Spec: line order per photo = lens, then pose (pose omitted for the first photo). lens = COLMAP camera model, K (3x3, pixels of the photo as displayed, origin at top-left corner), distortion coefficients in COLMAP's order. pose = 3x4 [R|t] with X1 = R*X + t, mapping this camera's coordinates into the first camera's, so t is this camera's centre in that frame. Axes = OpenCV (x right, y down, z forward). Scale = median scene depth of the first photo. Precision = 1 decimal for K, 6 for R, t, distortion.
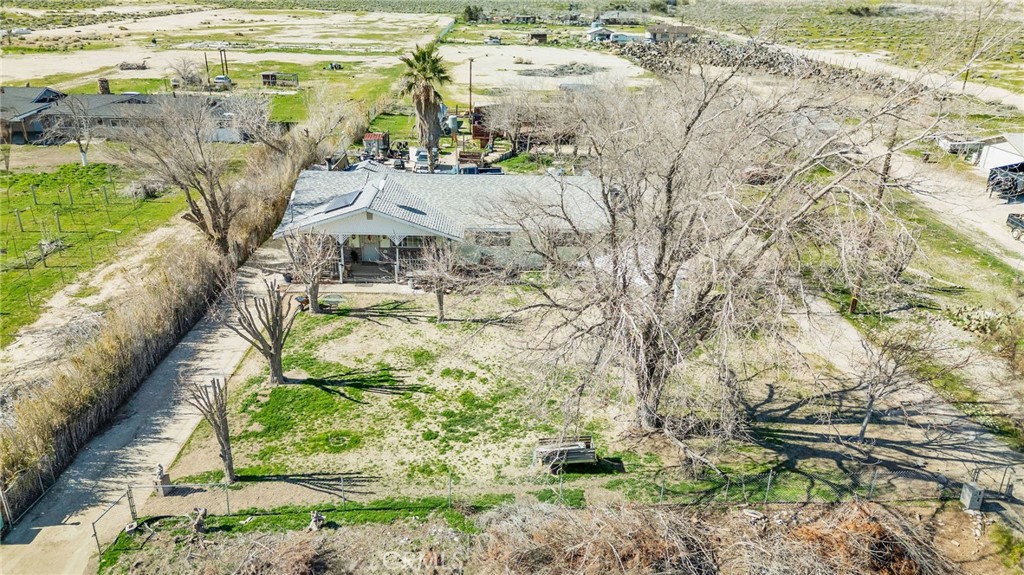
lens RADIAL K [[693.3, 0, 512.0], [0, 693.3, 287.5], [0, 0, 1]] dist [0.052423, -0.053960]
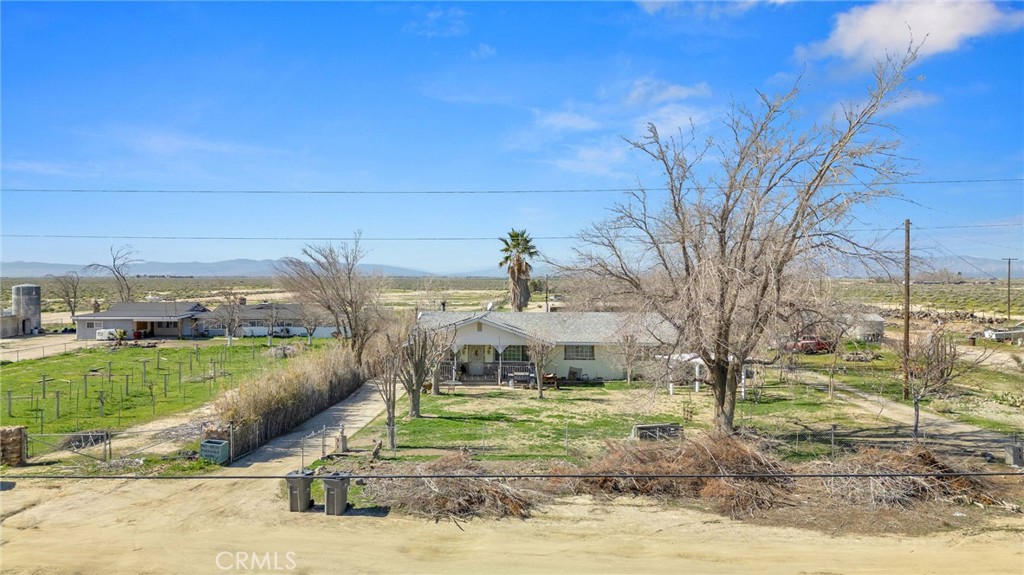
lens RADIAL K [[693.3, 0, 512.0], [0, 693.3, 287.5], [0, 0, 1]] dist [0.052423, -0.053960]
pose [[0.996505, -0.022537, -0.080439, -0.062178], [-0.010537, 0.921322, -0.388659, 0.401560], [0.082869, 0.388148, 0.917864, -0.198778]]
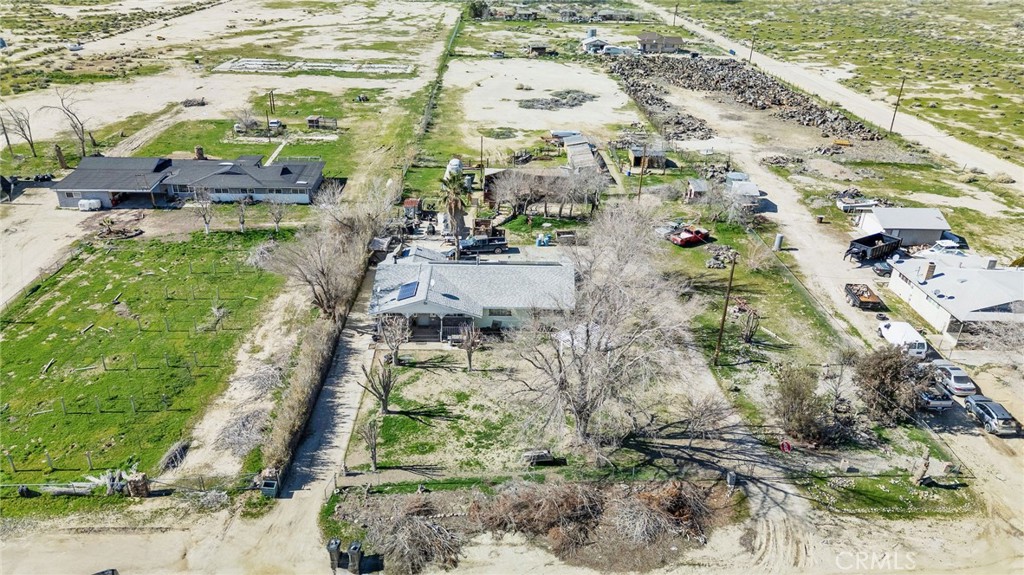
lens RADIAL K [[693.3, 0, 512.0], [0, 693.3, 287.5], [0, 0, 1]] dist [0.052423, -0.053960]
pose [[0.999985, 0.004942, -0.002171, 0.003826], [-0.004812, 0.998403, 0.056293, -0.304013], [0.002446, -0.056281, 0.998412, -0.826746]]
